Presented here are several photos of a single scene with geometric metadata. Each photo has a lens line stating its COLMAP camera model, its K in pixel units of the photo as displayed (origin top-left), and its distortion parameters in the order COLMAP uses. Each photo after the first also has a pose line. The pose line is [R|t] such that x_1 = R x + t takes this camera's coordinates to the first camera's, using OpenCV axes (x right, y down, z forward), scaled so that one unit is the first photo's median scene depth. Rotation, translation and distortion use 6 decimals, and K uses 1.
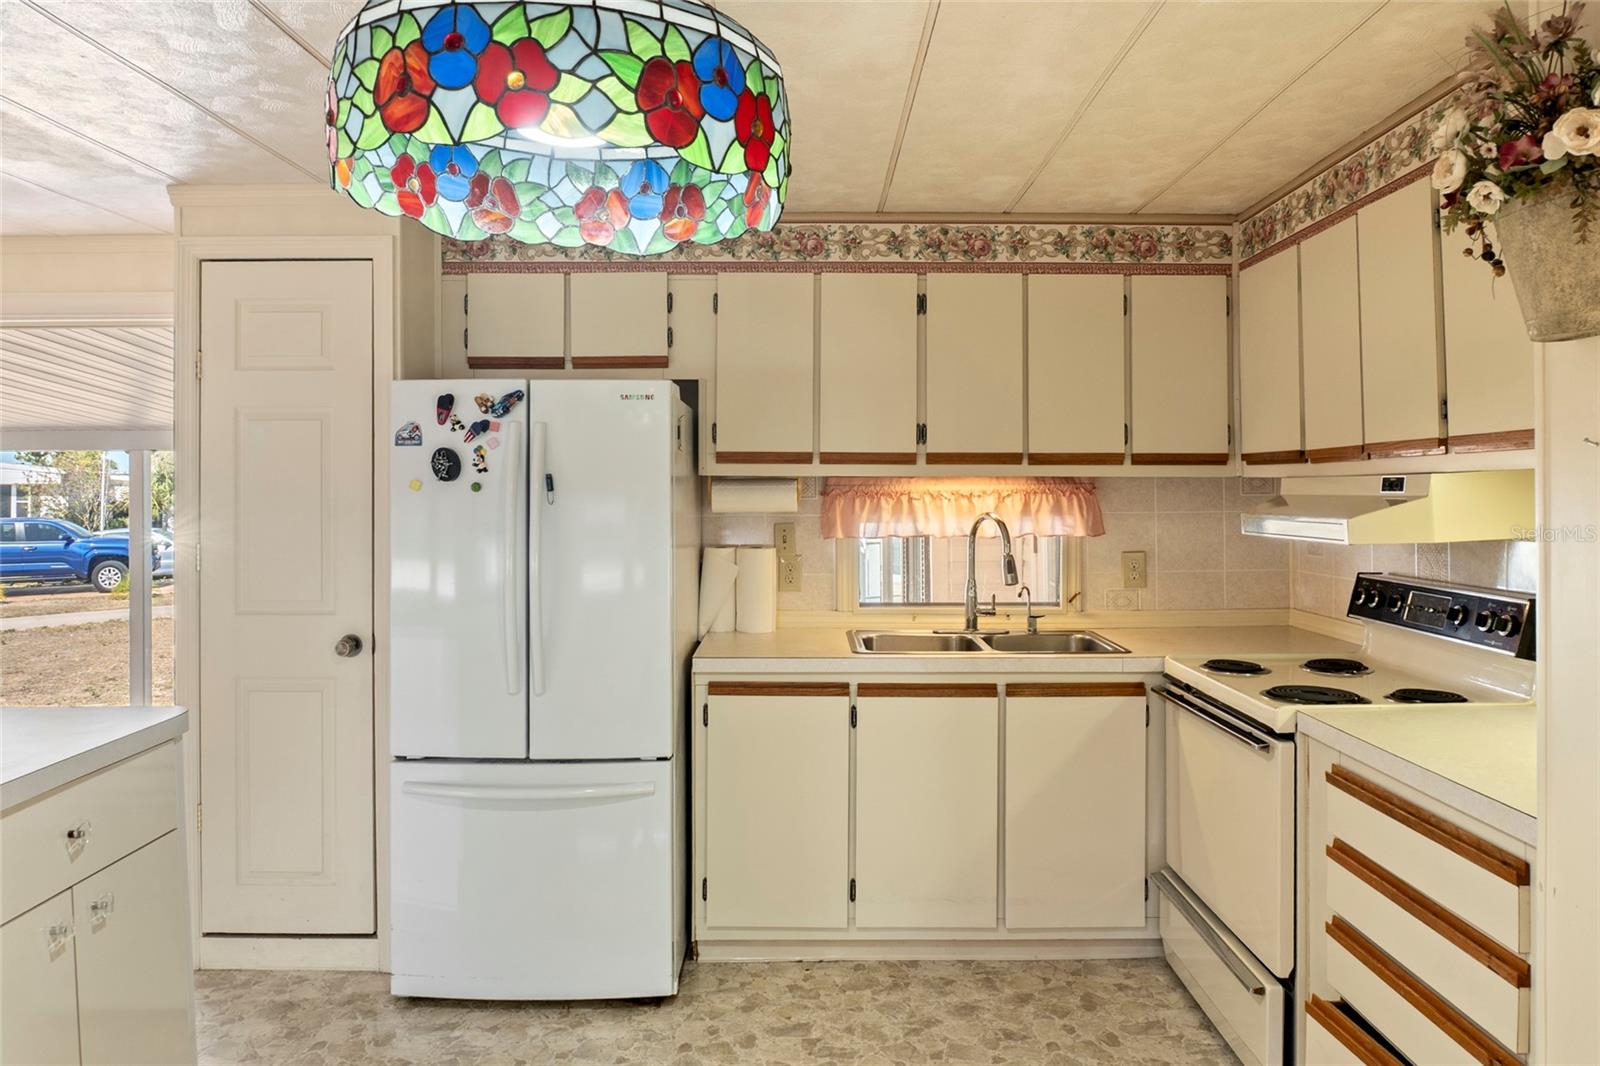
lens RADIAL K [[1092.5, 0, 859.8], [0, 1092.5, 491.2], [0, 0, 1]] dist [-0.012722, -0.002671]
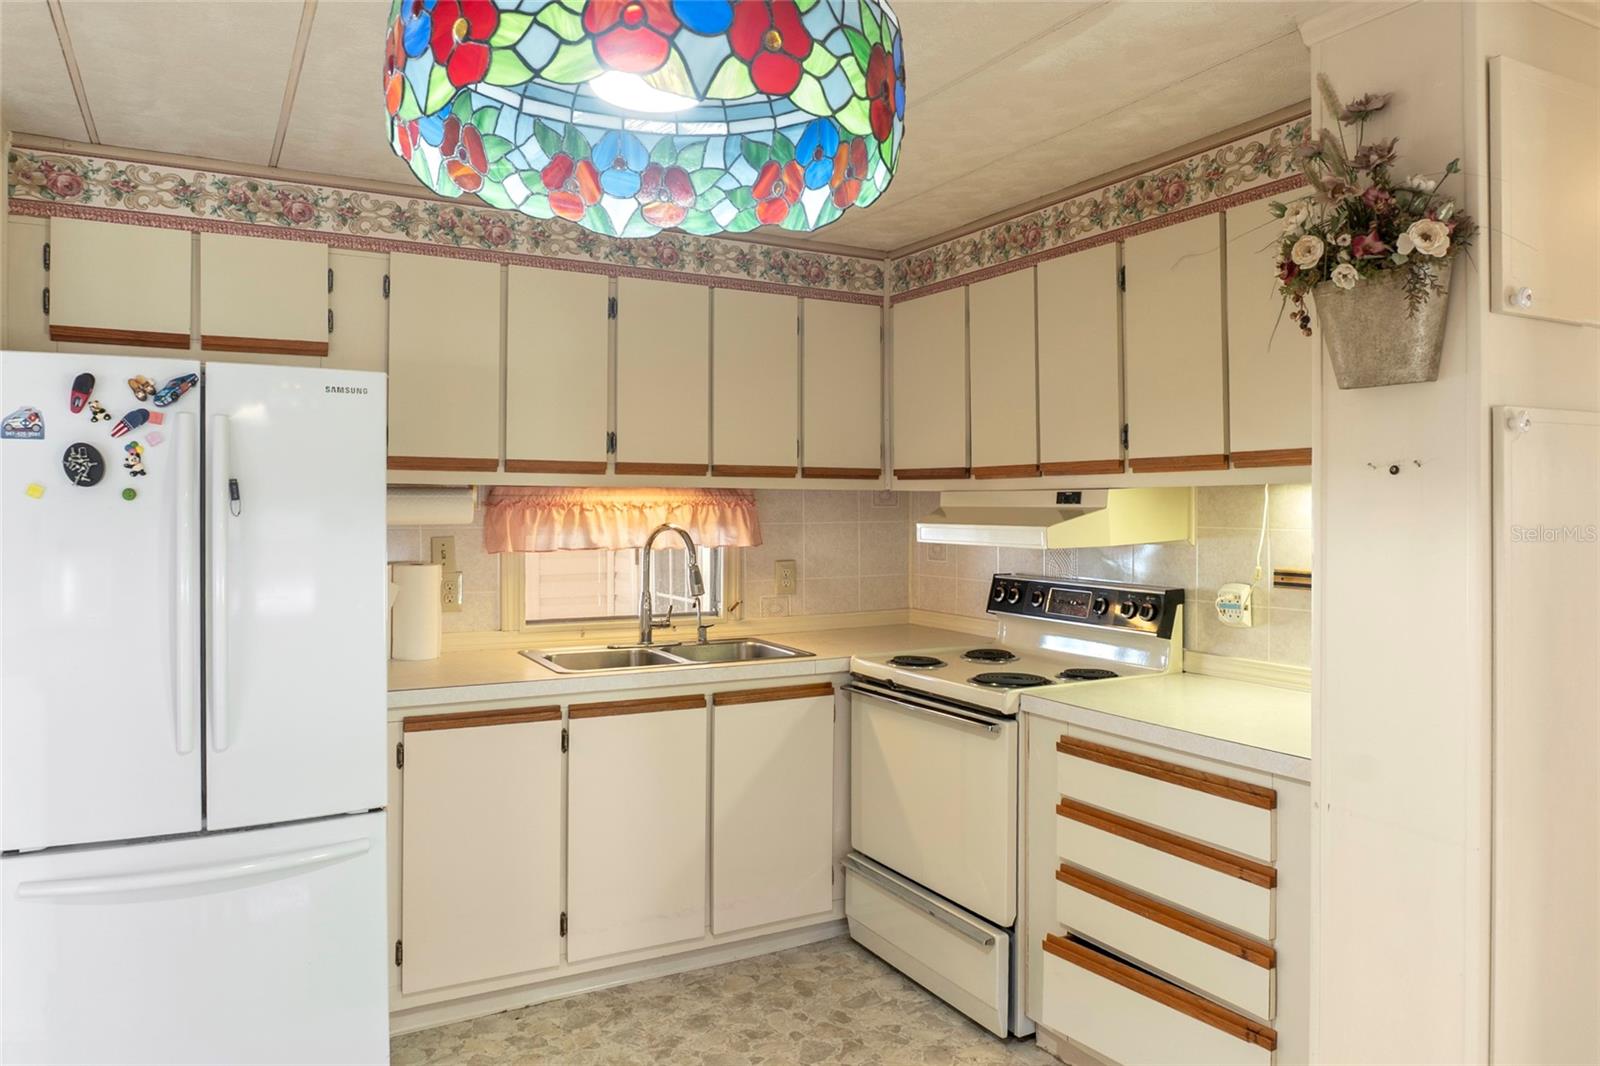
lens RADIAL K [[1092.5, 0, 817.2], [0, 1092.5, 516.0], [0, 0, 1]] dist [-0.012722, -0.002671]
pose [[0.877169, -0.001861, 0.480178, -0.281491], [-0.003336, 0.999945, 0.009970, 0.002370], [-0.480171, -0.010347, 0.877114, 0.074766]]
